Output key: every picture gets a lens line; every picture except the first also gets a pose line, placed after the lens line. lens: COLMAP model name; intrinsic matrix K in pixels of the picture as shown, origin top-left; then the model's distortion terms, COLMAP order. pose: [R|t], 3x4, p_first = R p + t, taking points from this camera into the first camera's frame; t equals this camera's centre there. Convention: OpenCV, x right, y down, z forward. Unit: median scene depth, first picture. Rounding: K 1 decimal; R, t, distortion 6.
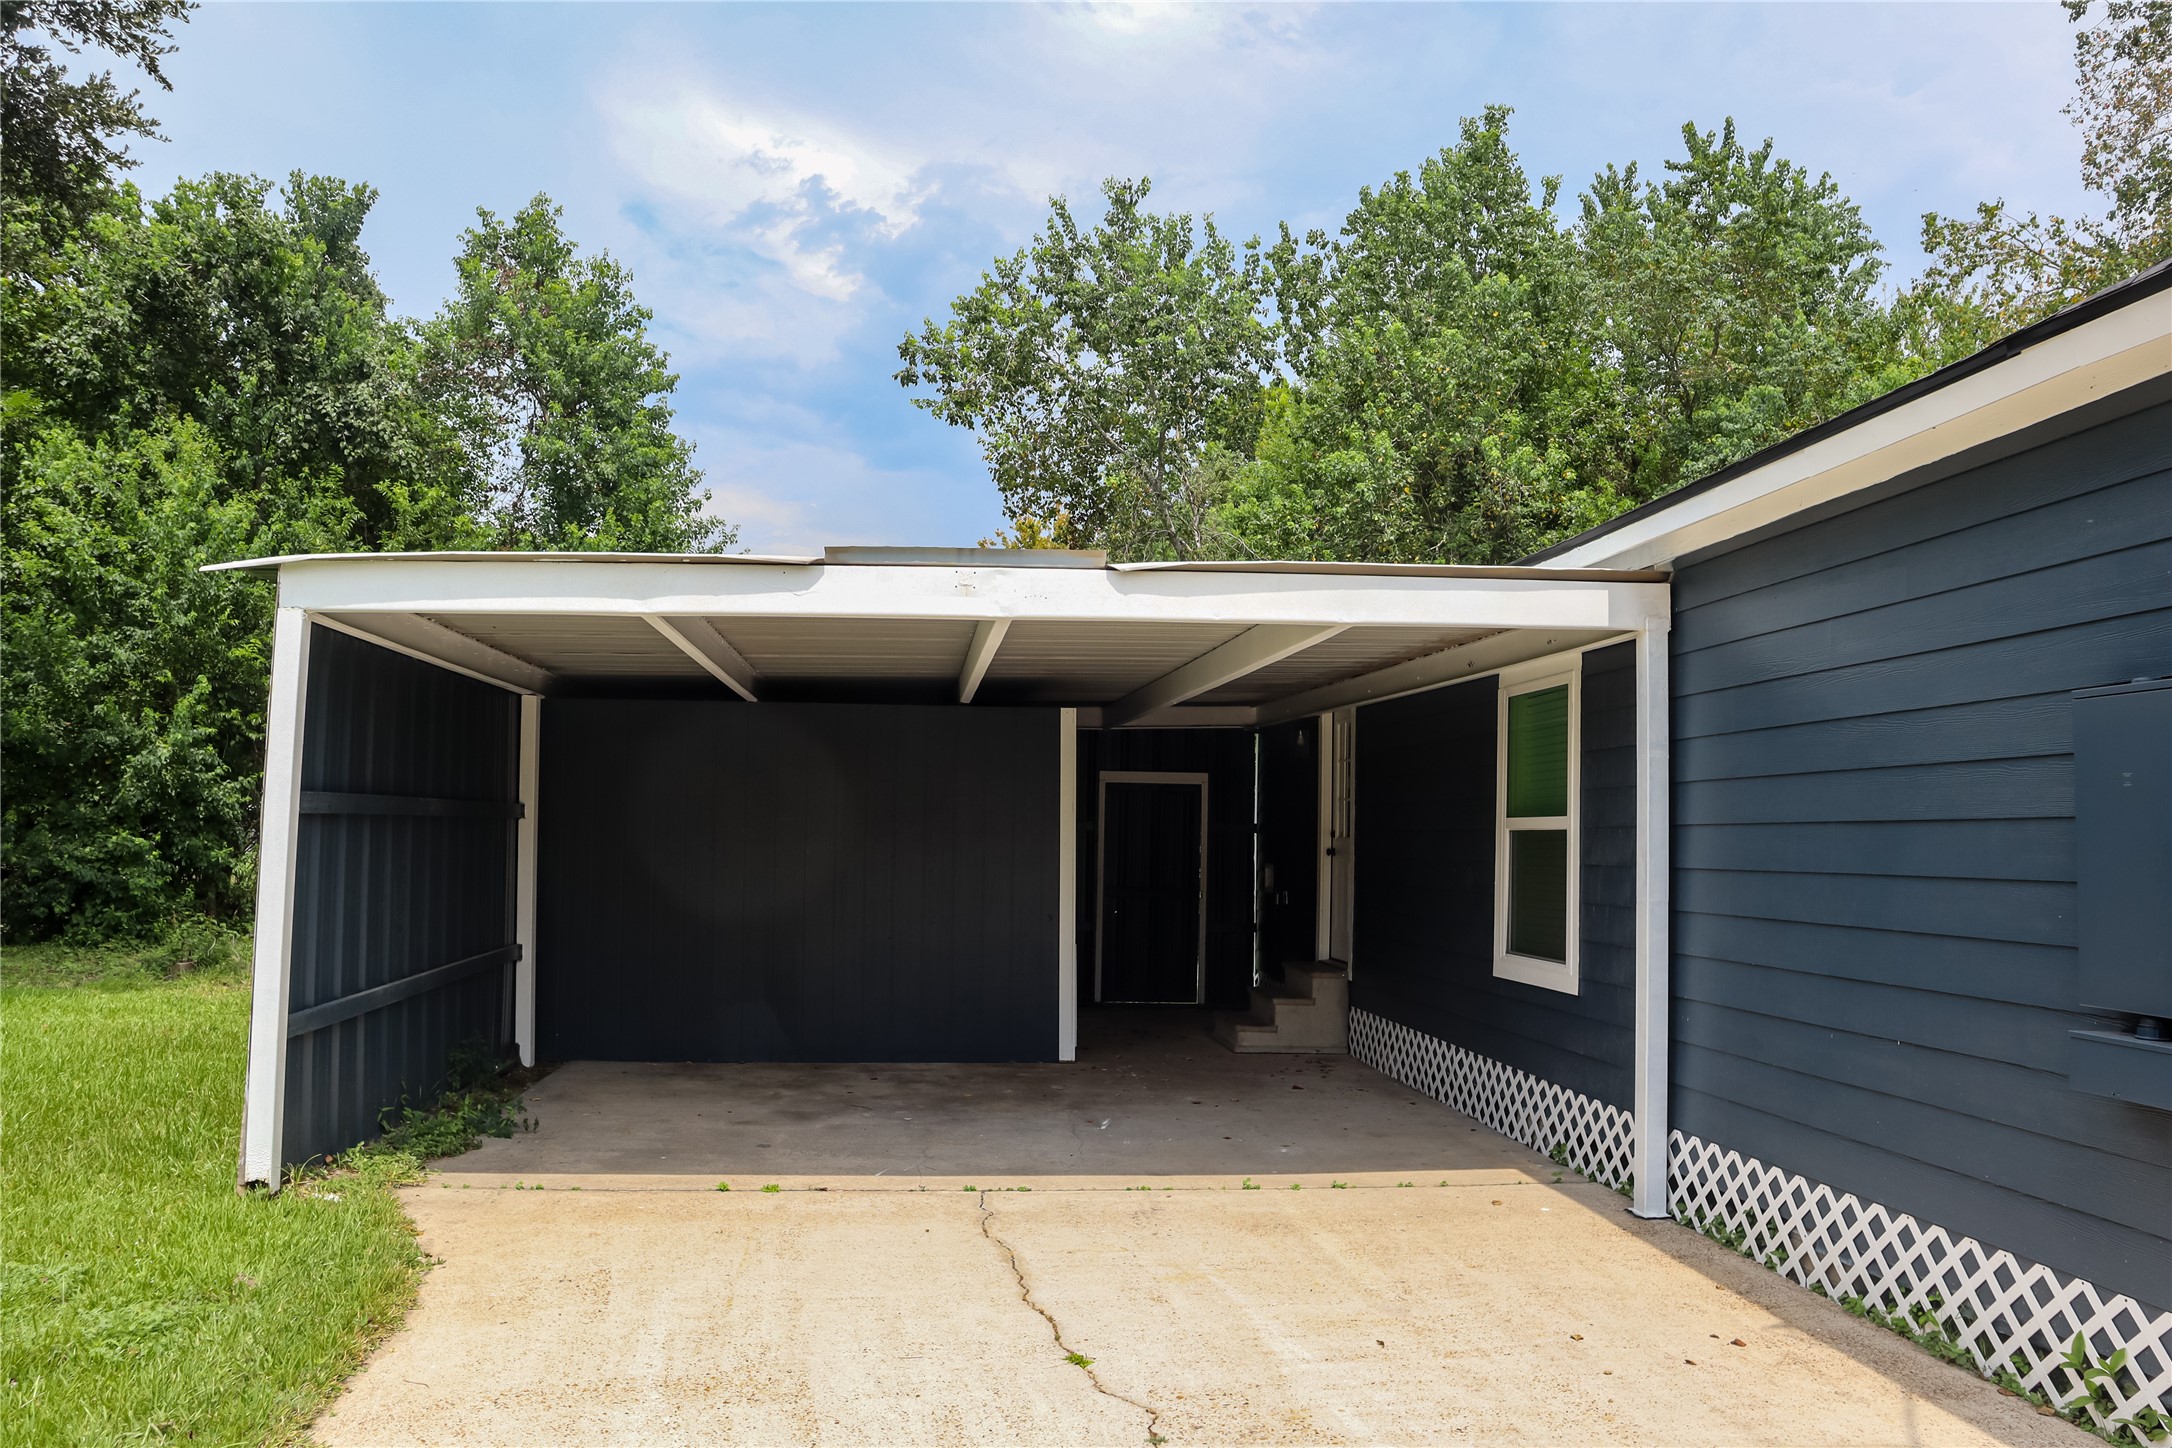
lens RADIAL K [[1528.9, 0, 1091.1], [0, 1528.9, 728.9], [0, 0, 1]] dist [-0.123428, 0.086120]
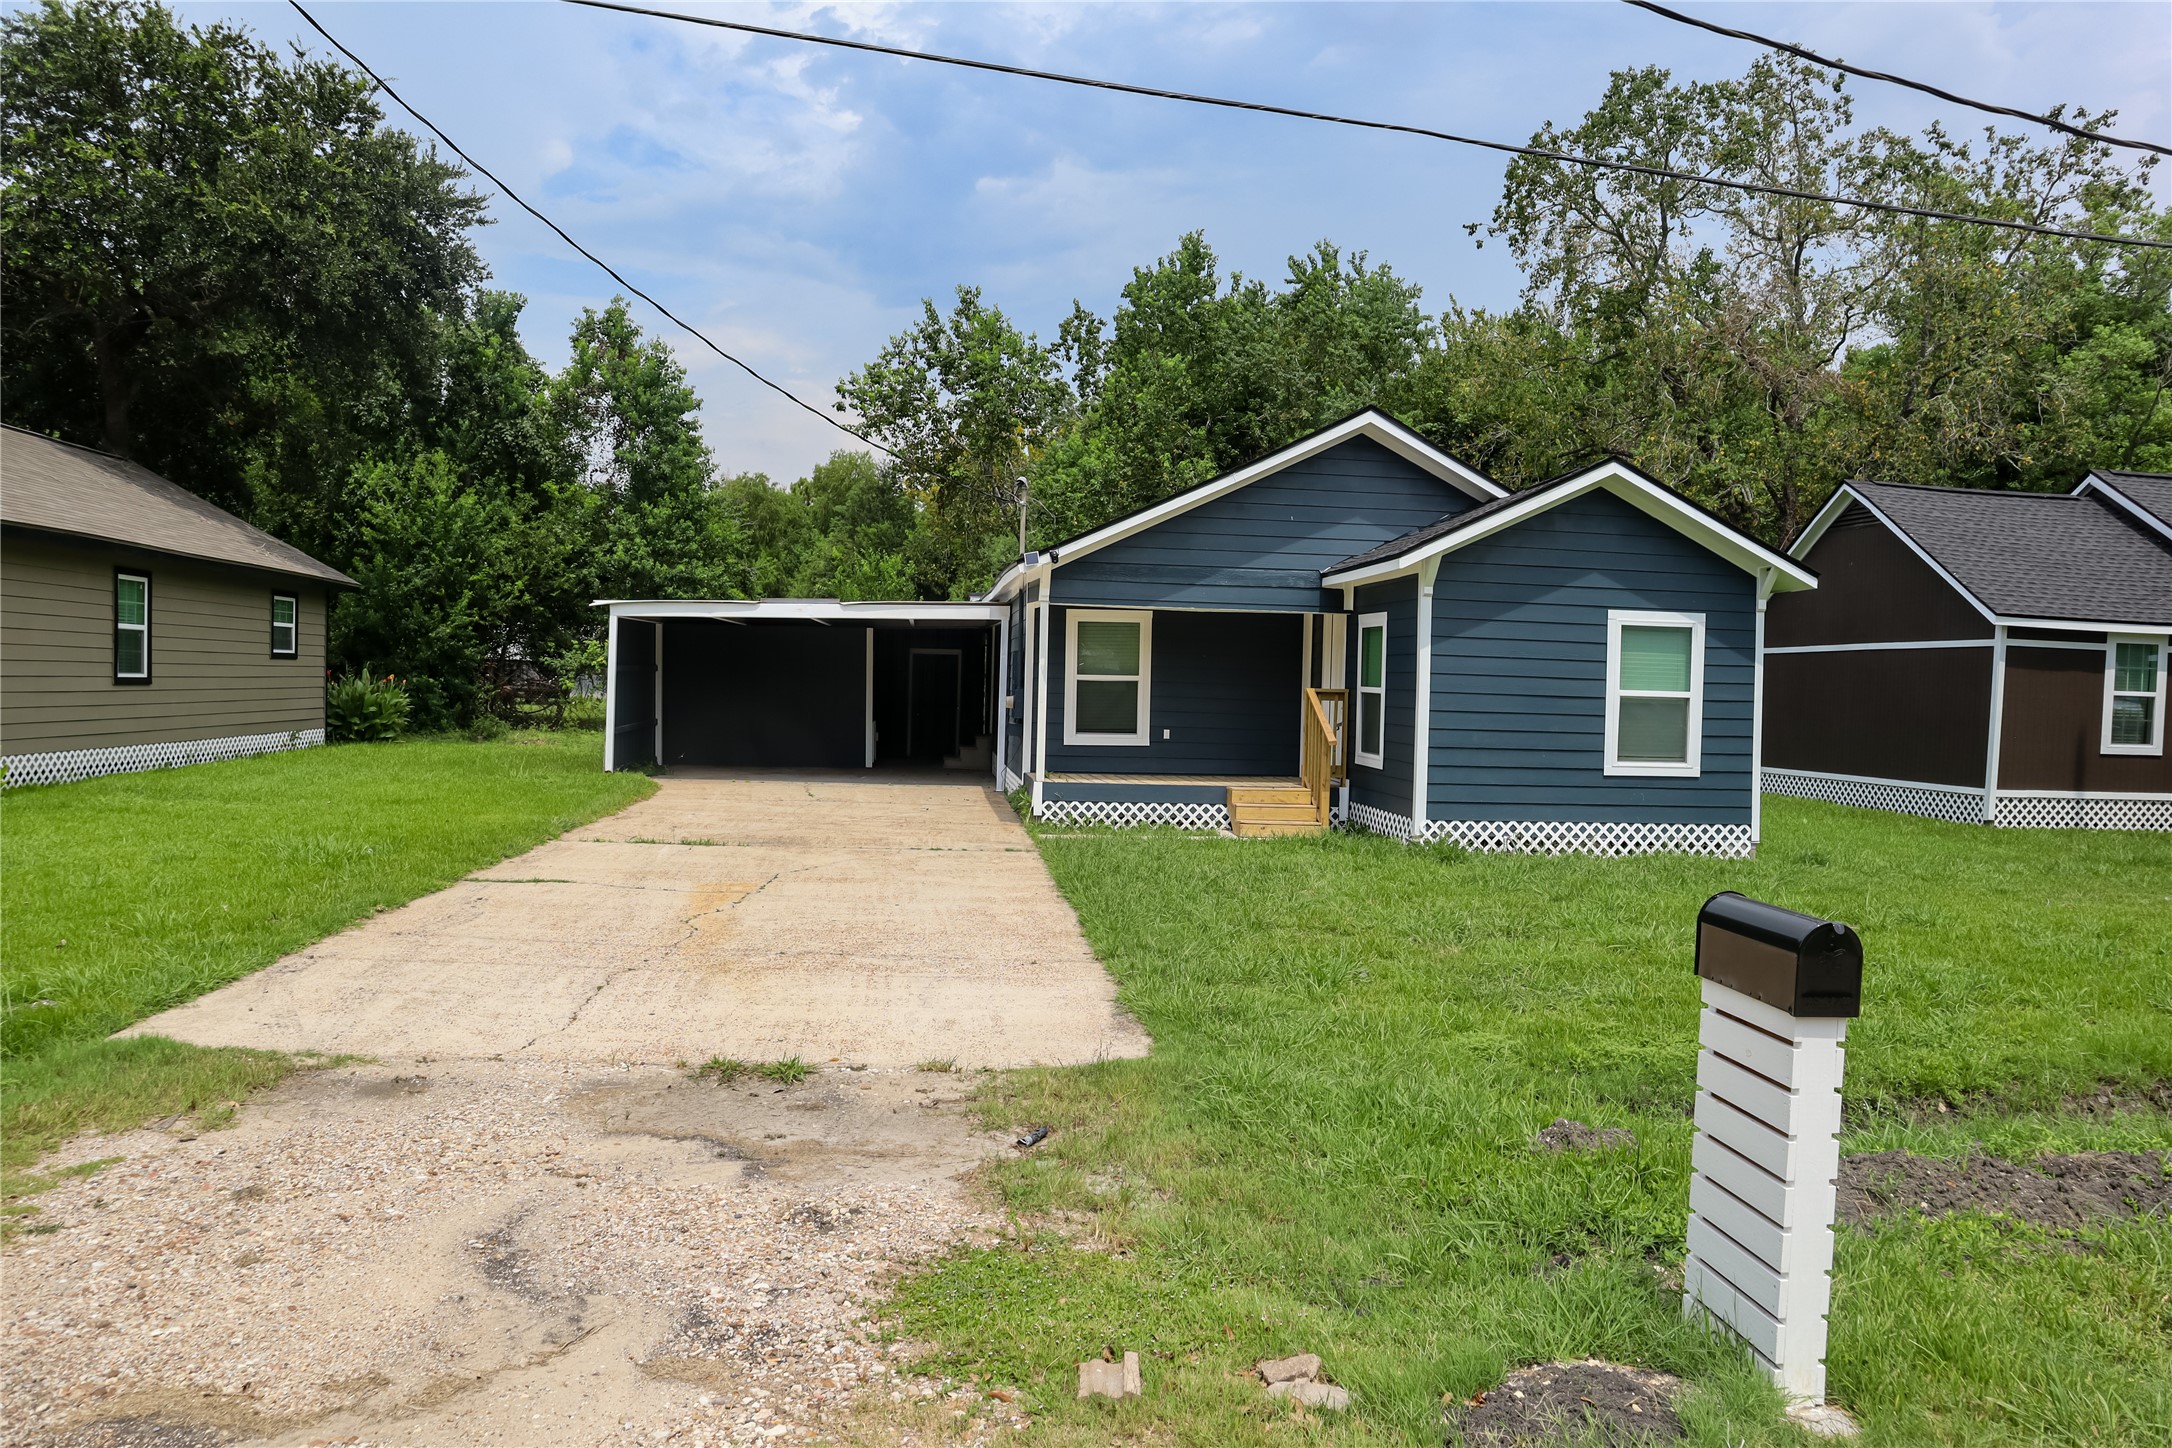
lens RADIAL K [[1528.9, 0, 1091.1], [0, 1528.9, 728.9], [0, 0, 1]] dist [-0.123428, 0.086120]
pose [[0.999908, 0.008284, -0.010744, 0.189843], [-0.007100, 0.994350, 0.105914, -0.058668], [0.011561, -0.105828, 0.994317, -0.752845]]
